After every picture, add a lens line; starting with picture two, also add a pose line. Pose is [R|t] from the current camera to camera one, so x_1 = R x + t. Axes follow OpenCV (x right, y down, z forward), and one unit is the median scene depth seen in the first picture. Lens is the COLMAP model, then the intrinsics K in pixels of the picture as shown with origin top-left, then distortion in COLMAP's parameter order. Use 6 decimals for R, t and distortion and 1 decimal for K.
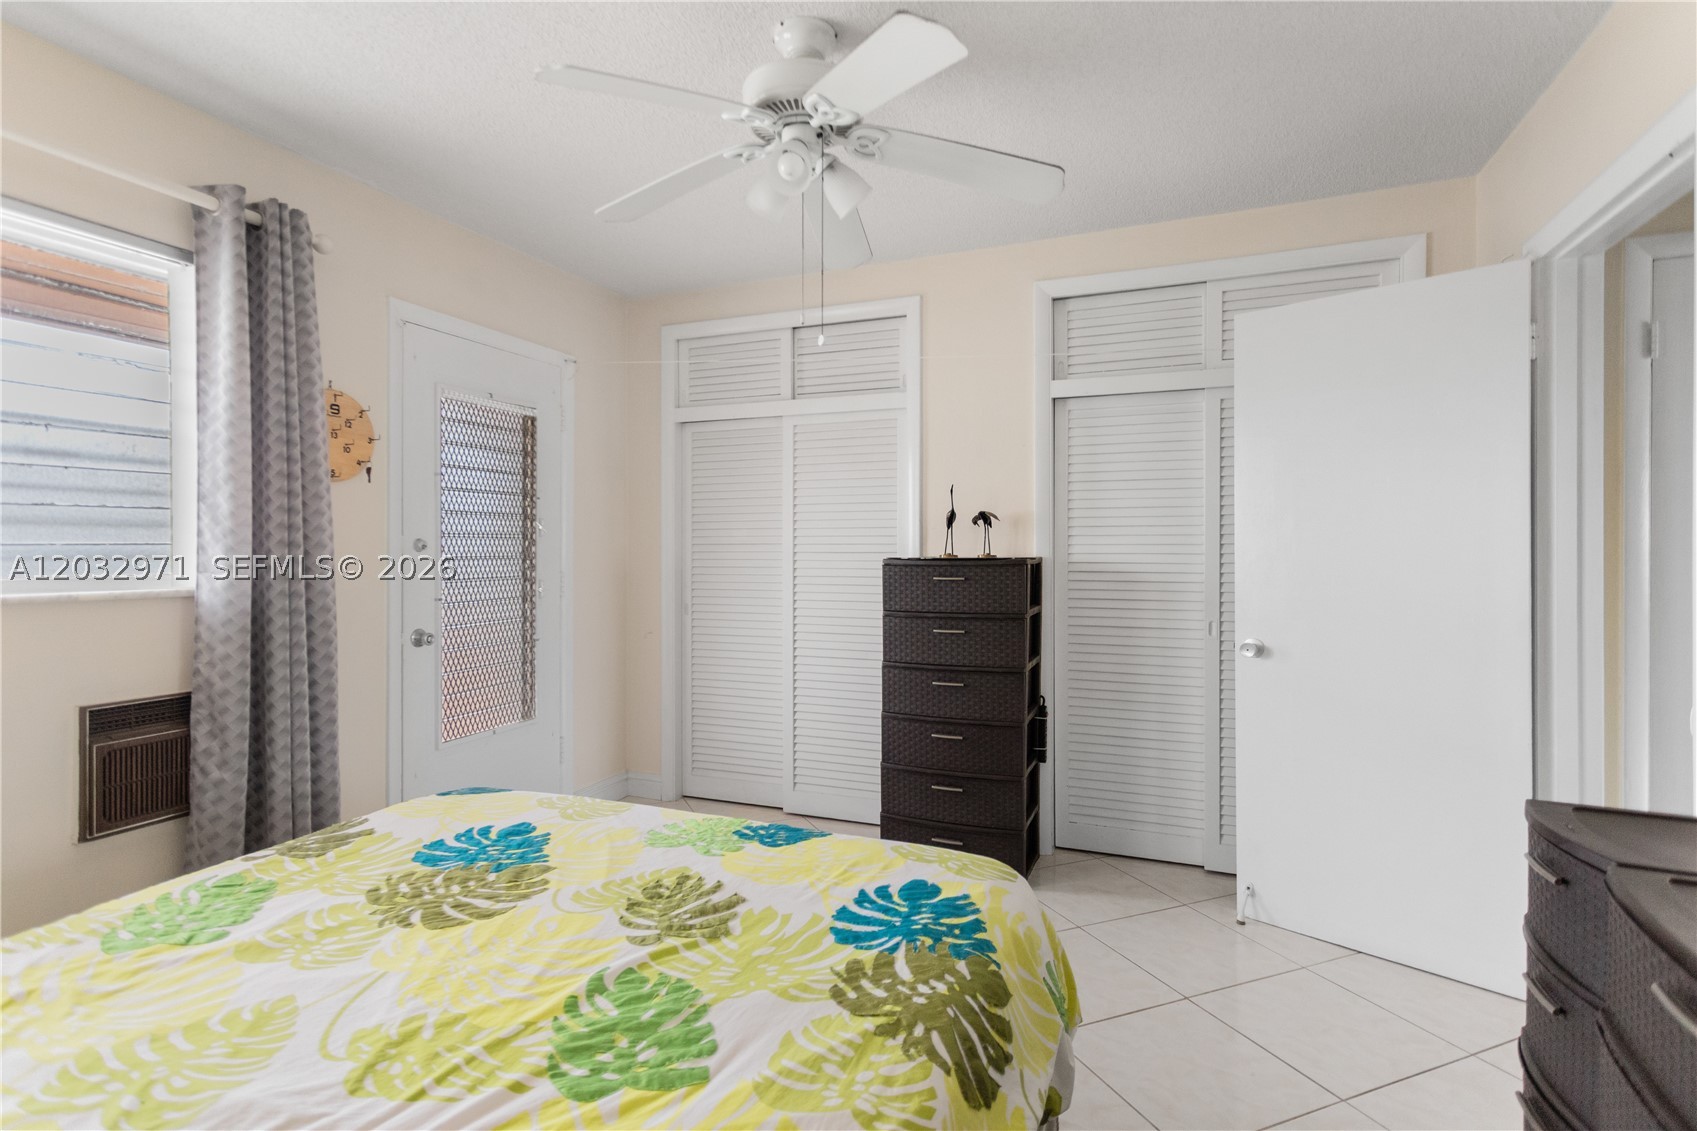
lens RADIAL K [[827.3, 0, 840.1], [0, 827.3, 563.8], [0, 0, 1]] dist [0.003306, 0.002198]
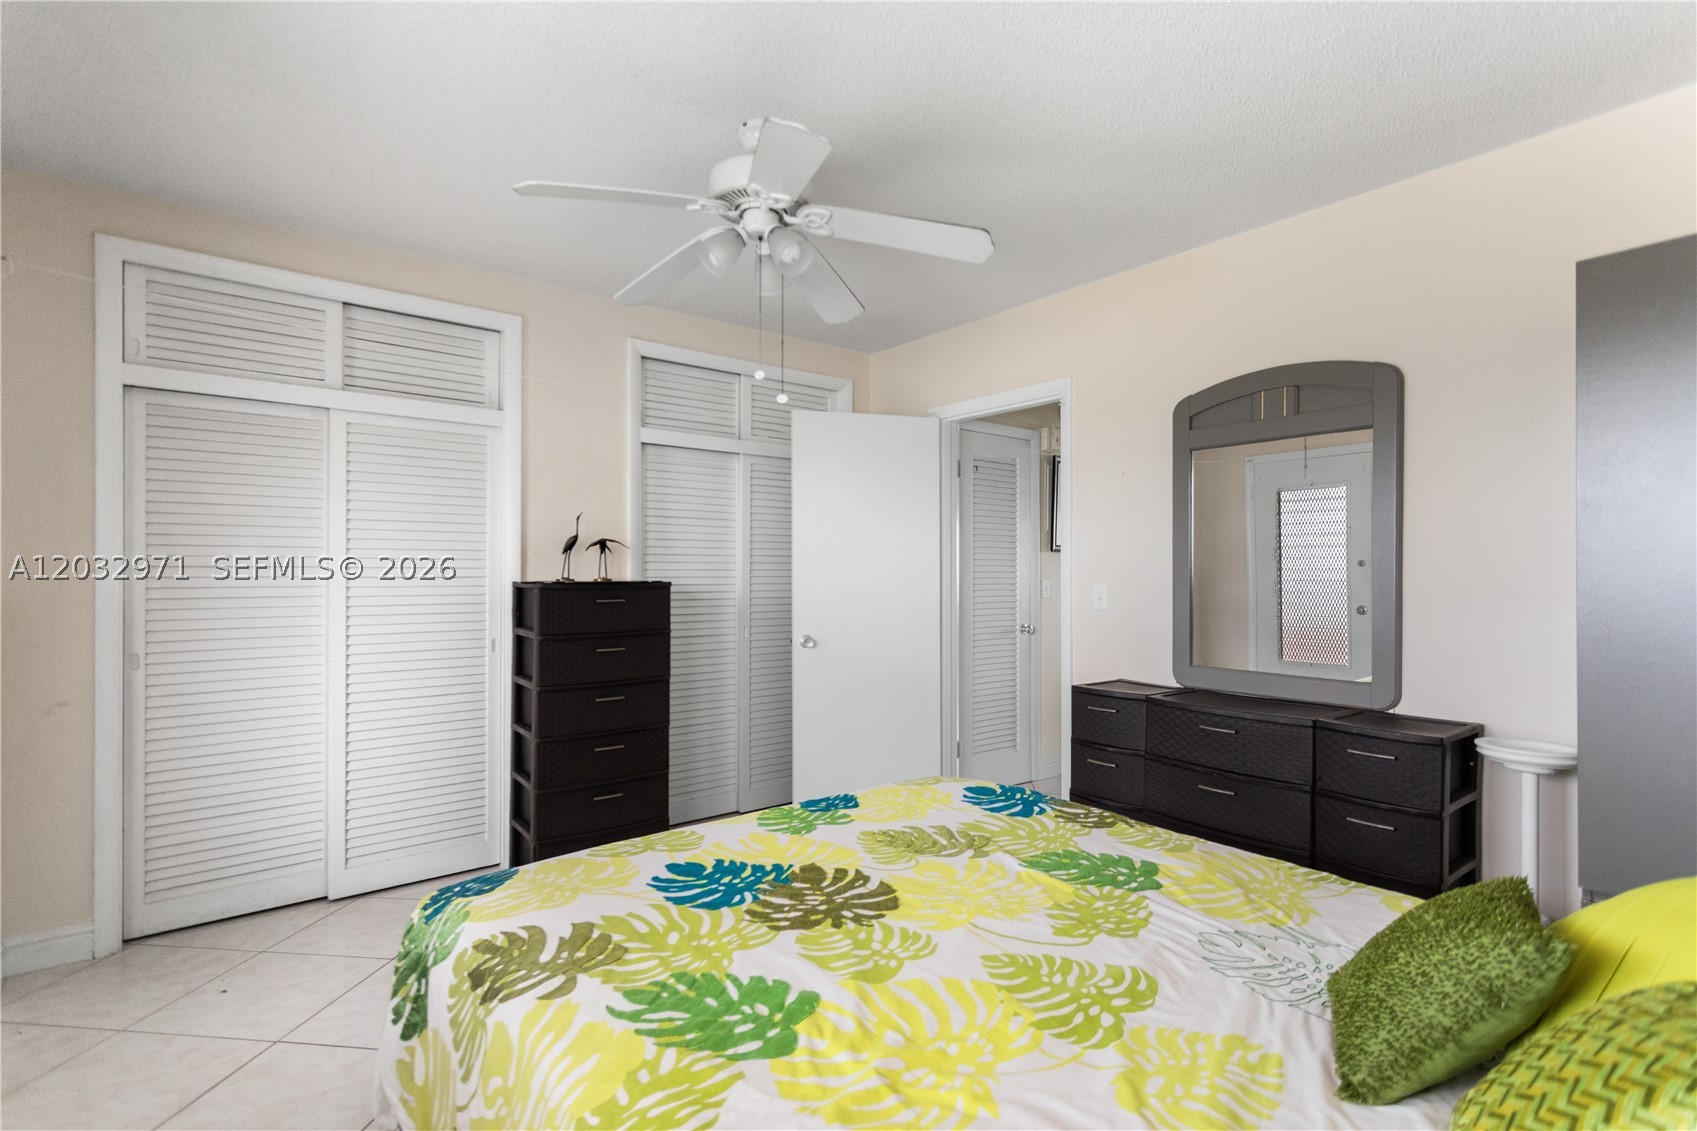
lens RADIAL K [[798.9, 0, 848.8], [0, 798.9, 589.1], [0, 0, 1]] dist [0.002410, 0.000462]
pose [[0.487859, -0.015385, 0.872787, -0.933100], [0.015764, 0.999837, 0.008813, -0.002287], [-0.872780, 0.009459, 0.488022, 0.333715]]
